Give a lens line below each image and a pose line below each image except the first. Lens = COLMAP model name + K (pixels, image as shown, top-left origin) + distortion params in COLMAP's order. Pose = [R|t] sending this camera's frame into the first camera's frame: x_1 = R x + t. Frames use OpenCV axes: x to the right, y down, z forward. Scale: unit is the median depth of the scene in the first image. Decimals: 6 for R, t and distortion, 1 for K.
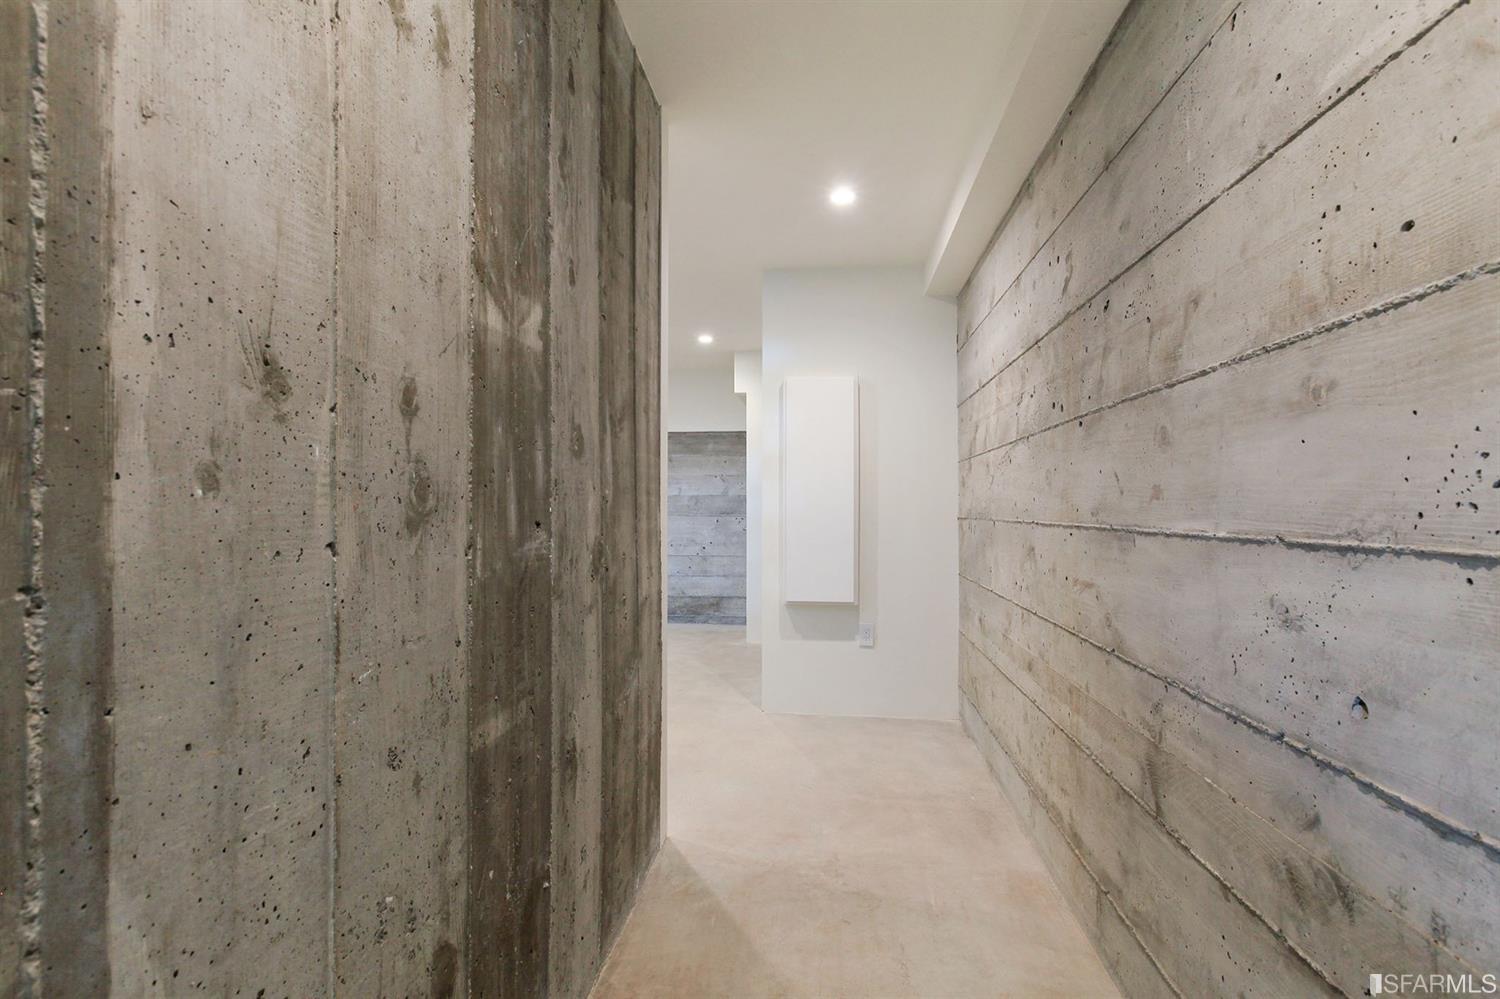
lens RADIAL K [[679.3, 0, 746.0], [0, 679.3, 500.8], [0, 0, 1]] dist [-0.000355, 0.000943]
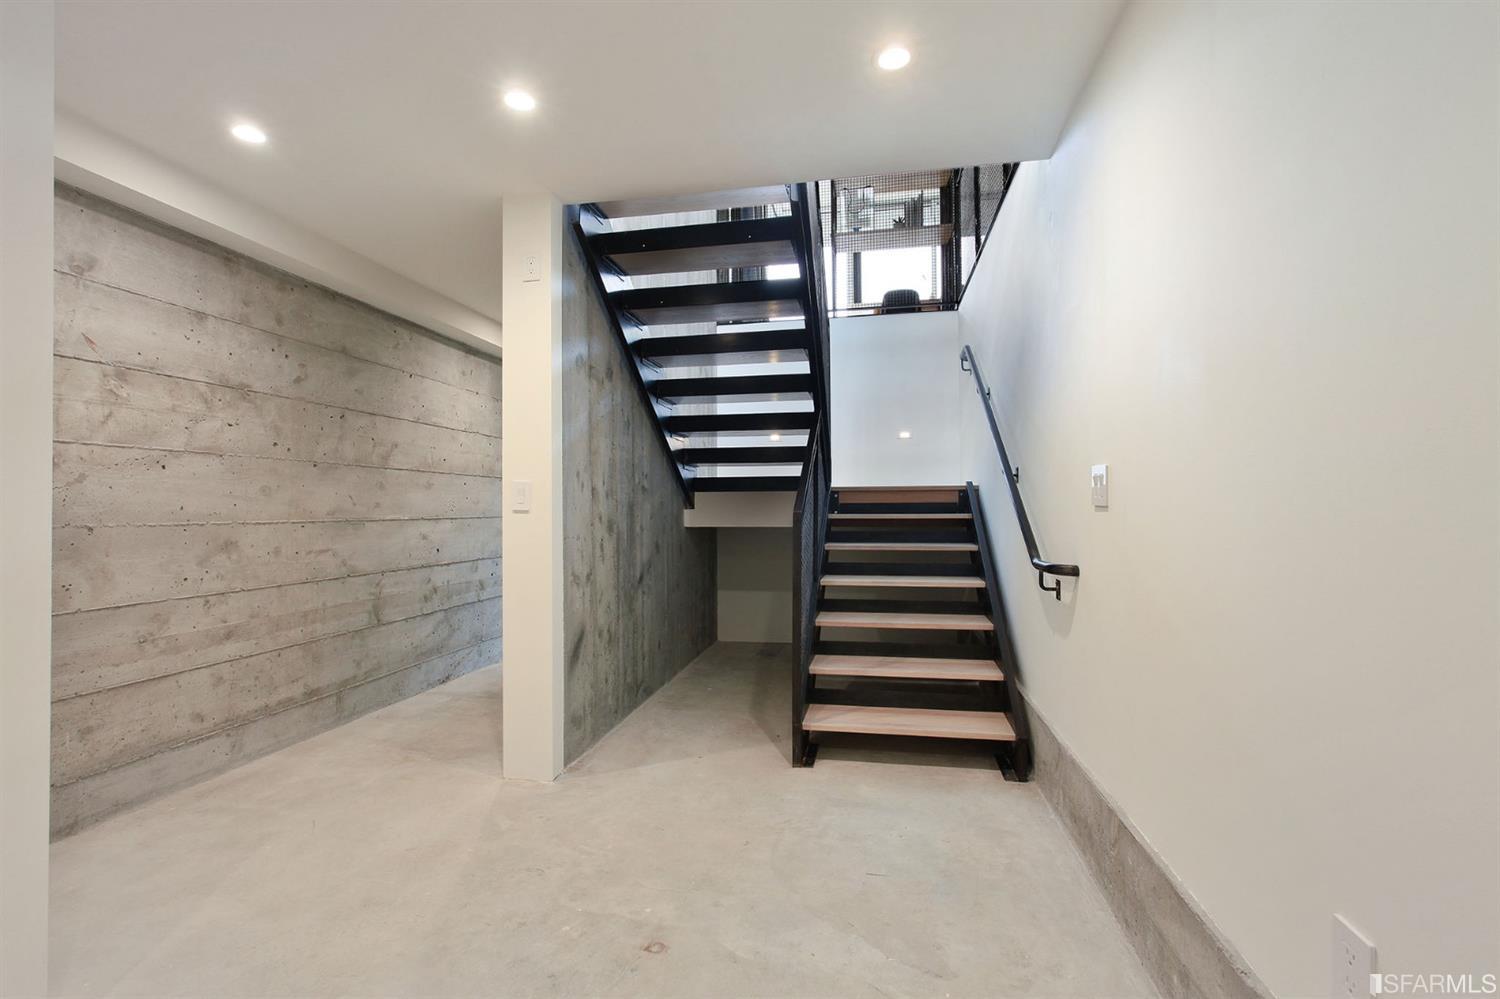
lens RADIAL K [[679.3, 0, 746.0], [0, 679.3, 500.8], [0, 0, 1]] dist [-0.000355, 0.000943]
pose [[-0.998123, 0.003992, 0.061108, -0.270145], [0.002666, 0.999760, -0.021767, 0.008669], [-0.061180, -0.021564, -0.997894, 0.946326]]
